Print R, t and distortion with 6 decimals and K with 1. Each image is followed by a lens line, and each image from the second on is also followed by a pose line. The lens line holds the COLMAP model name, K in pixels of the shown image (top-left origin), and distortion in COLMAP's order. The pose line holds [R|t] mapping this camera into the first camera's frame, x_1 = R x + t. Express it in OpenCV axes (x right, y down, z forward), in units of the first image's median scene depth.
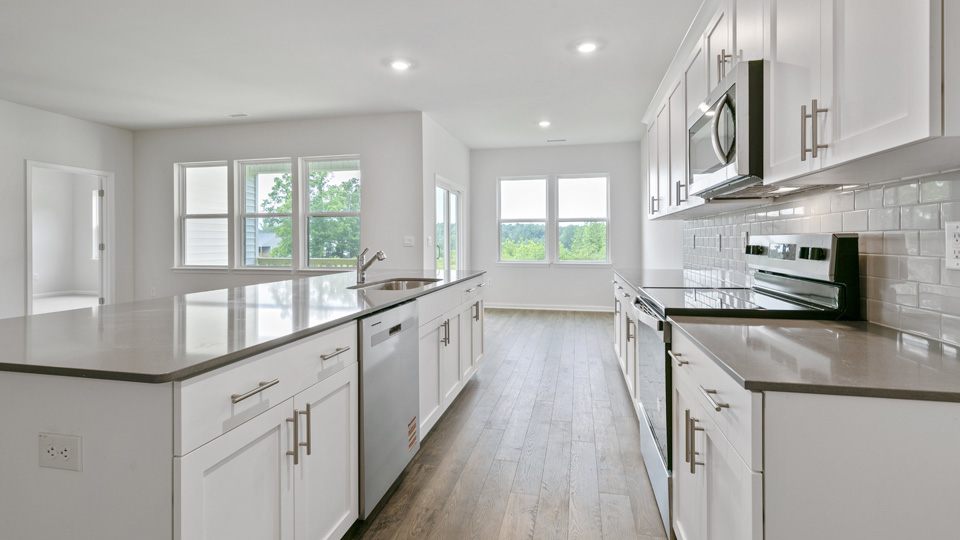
lens RADIAL K [[443.1, 0, 479.2], [0, 443.1, 241.4], [0, 0, 1]] dist [0.000150, 0.000132]
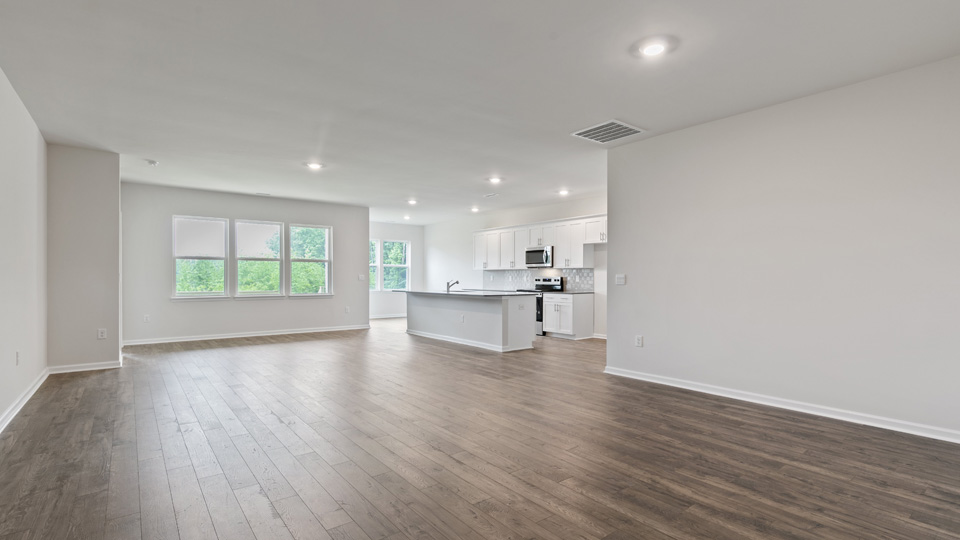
lens RADIAL K [[442.8, 0, 480.2], [0, 442.8, 280.3], [0, 0, 1]] dist [0.002352, 0.000496]
pose [[0.631761, 0.000863, 0.775163, -1.136150], [-0.001798, 0.999998, 0.000352, 0.007461], [-0.775161, -0.001616, 0.631762, -0.485037]]
